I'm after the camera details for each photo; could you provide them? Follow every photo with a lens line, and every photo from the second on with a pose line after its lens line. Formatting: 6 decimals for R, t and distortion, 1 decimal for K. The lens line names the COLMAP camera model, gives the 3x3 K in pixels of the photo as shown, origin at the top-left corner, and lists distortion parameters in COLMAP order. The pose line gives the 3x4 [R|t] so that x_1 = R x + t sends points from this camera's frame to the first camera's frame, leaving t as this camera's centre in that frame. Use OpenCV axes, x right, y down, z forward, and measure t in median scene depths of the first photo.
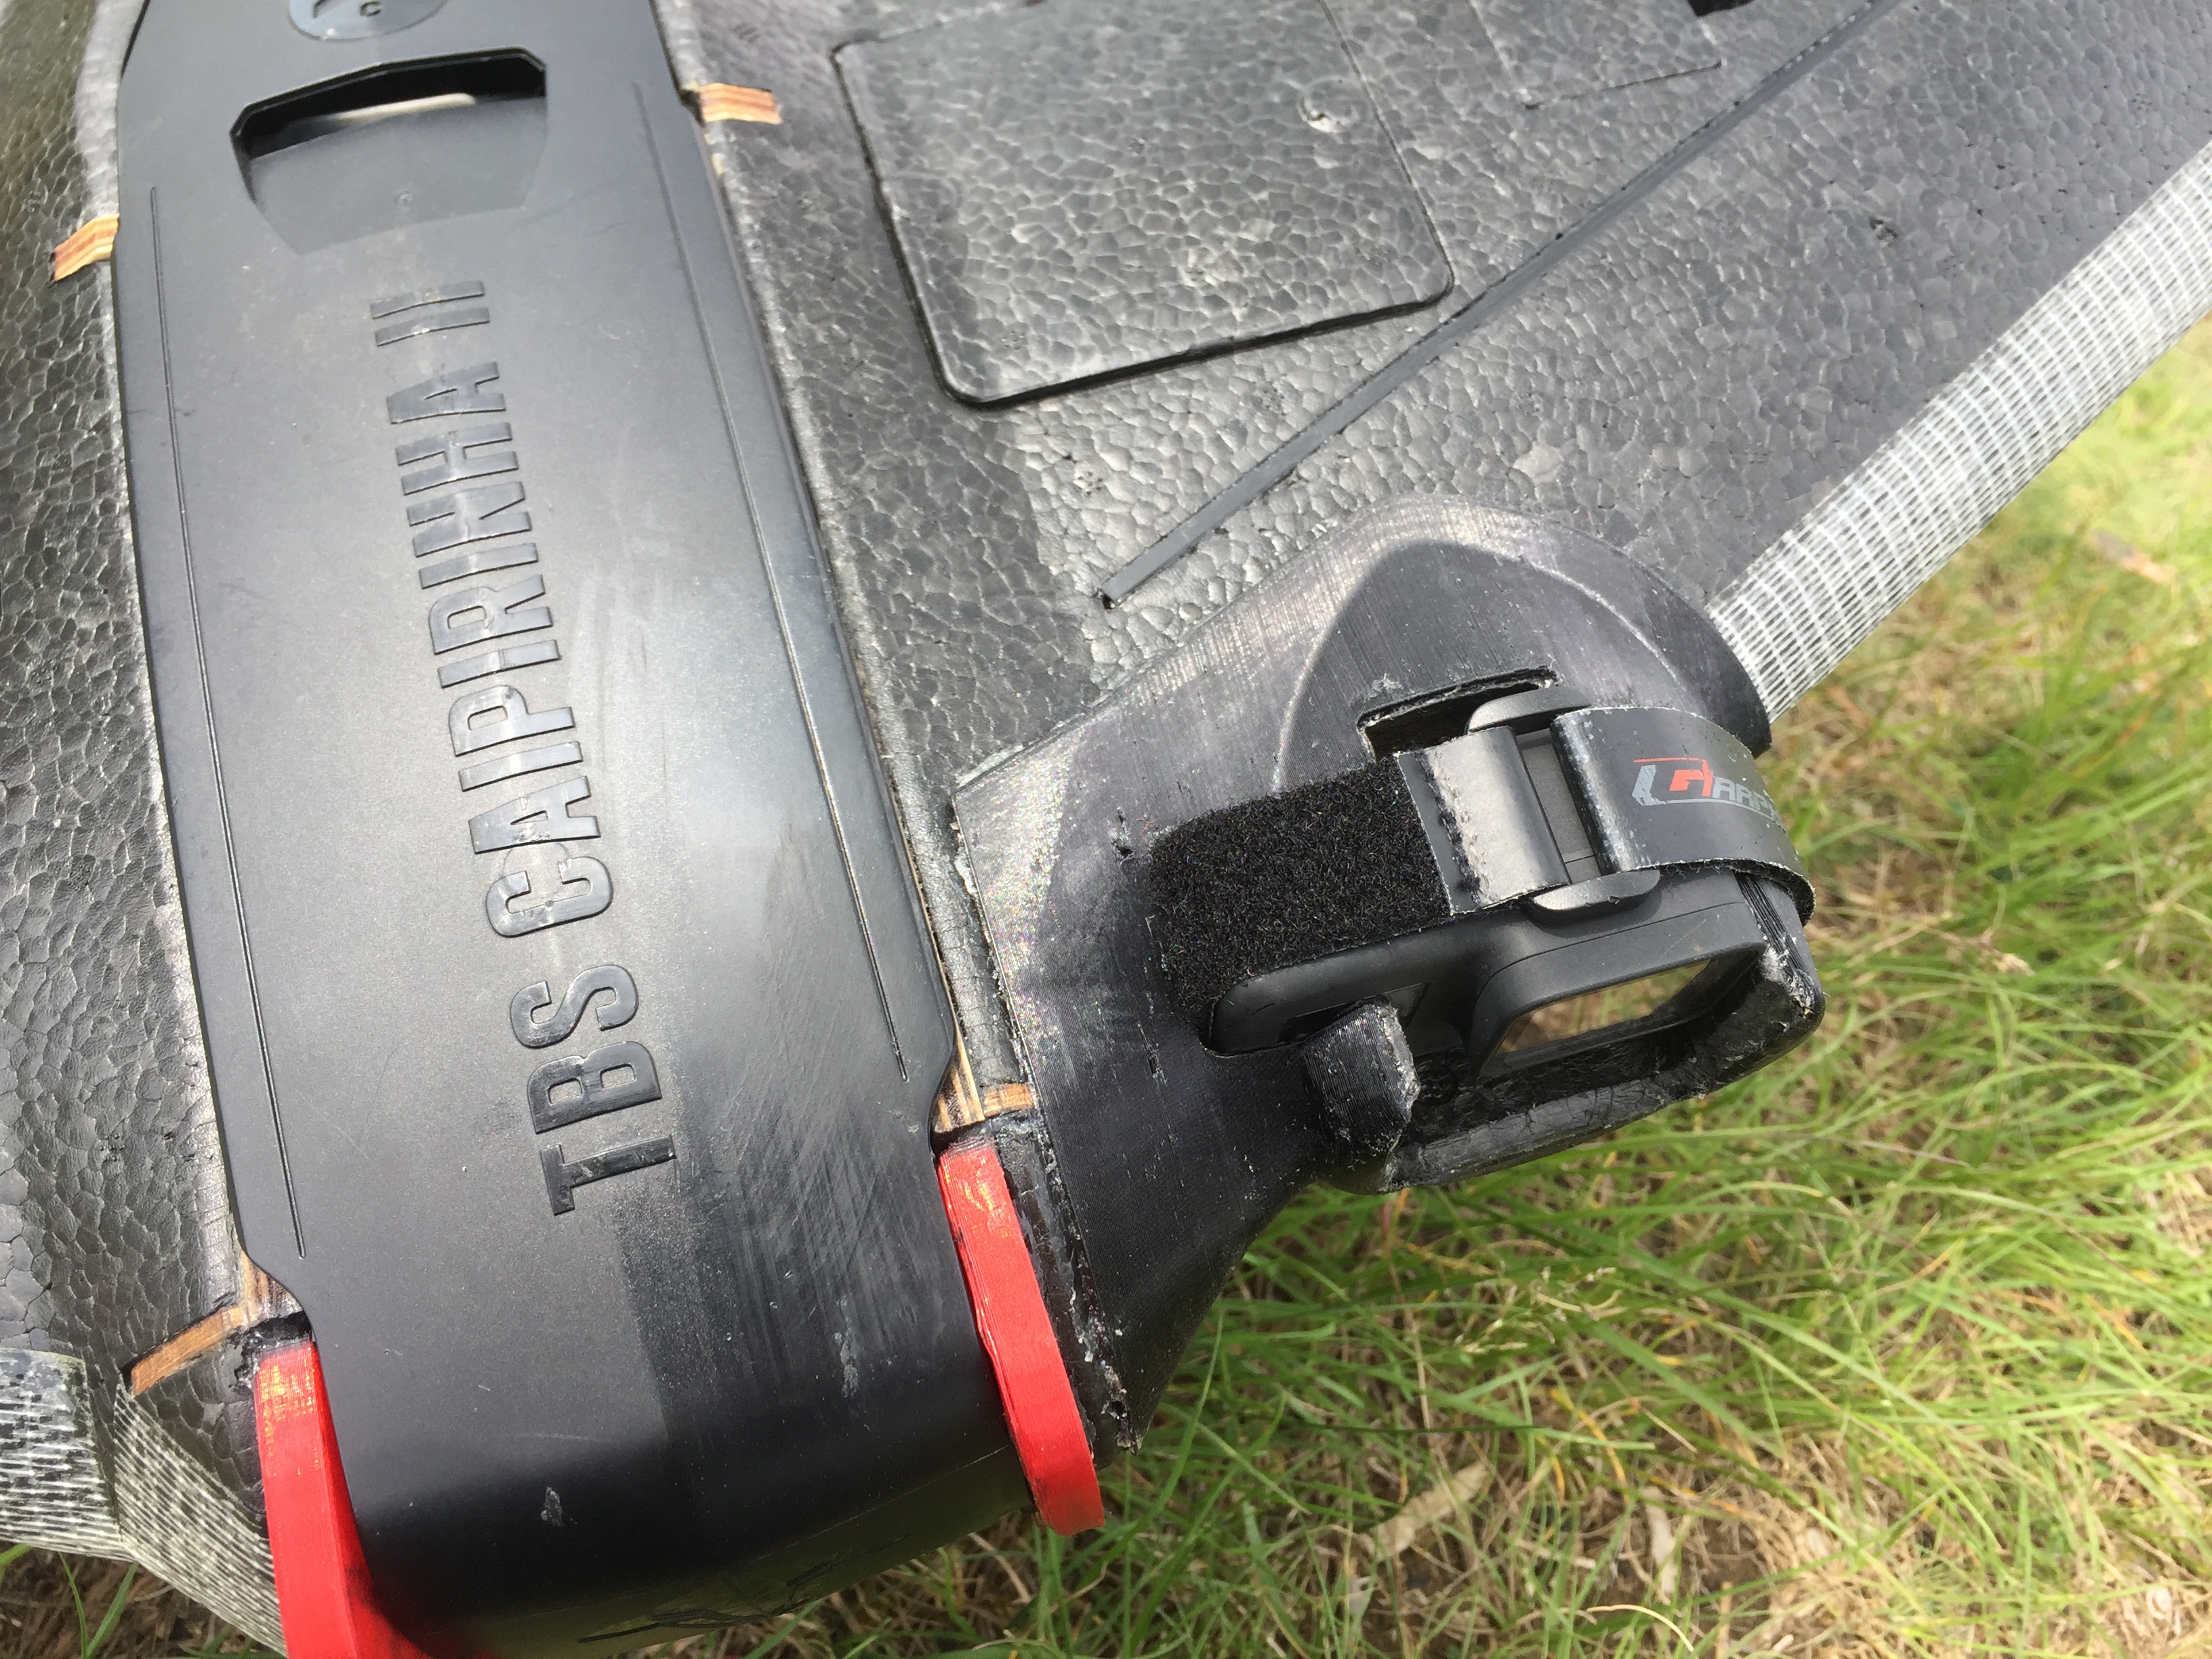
lens RADIAL K [[1906.6, 0, 1138.2], [0, 1906.6, 829.6], [0, 0, 1]] dist [0.066152, -0.112274]
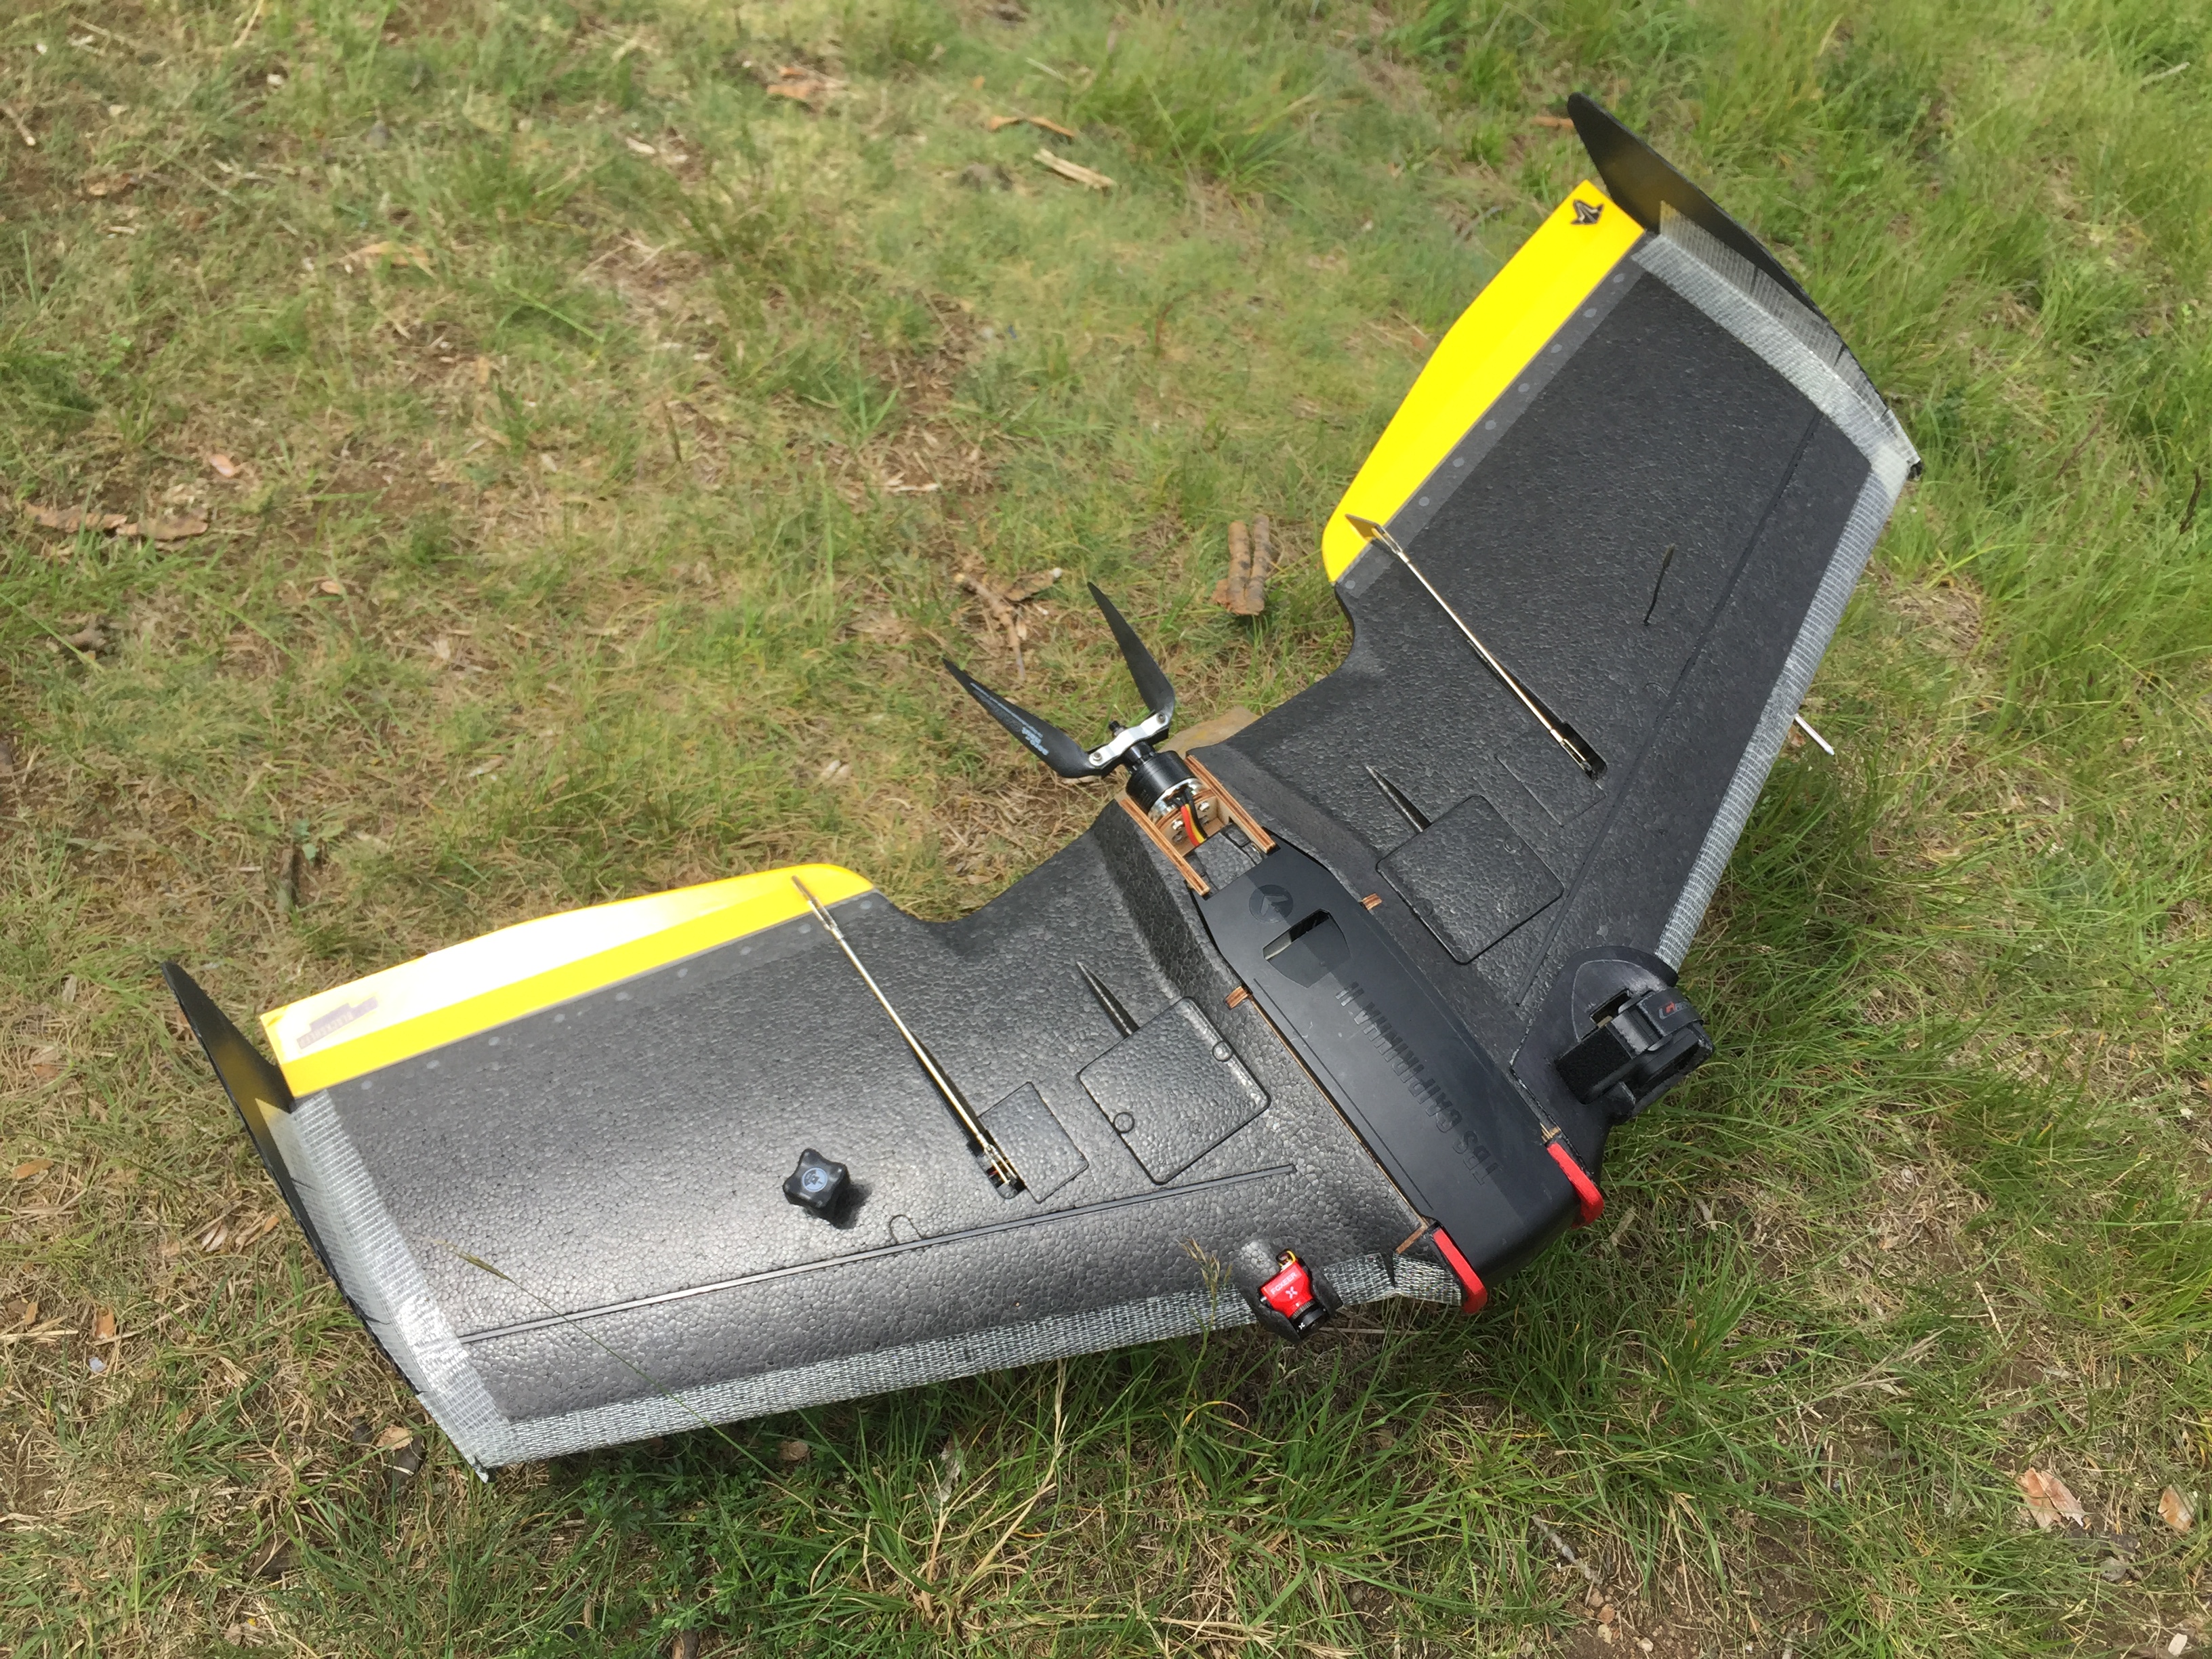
lens RADIAL K [[1876.6, 0, 1109.0], [0, 1876.6, 776.7], [0, 0, 1]] dist [0.000878, -0.093453]
pose [[0.949848, -0.303678, 0.074618, -0.940140], [0.305043, 0.952310, -0.007356, -0.775369], [-0.068826, 0.029749, 0.997185, -2.758608]]
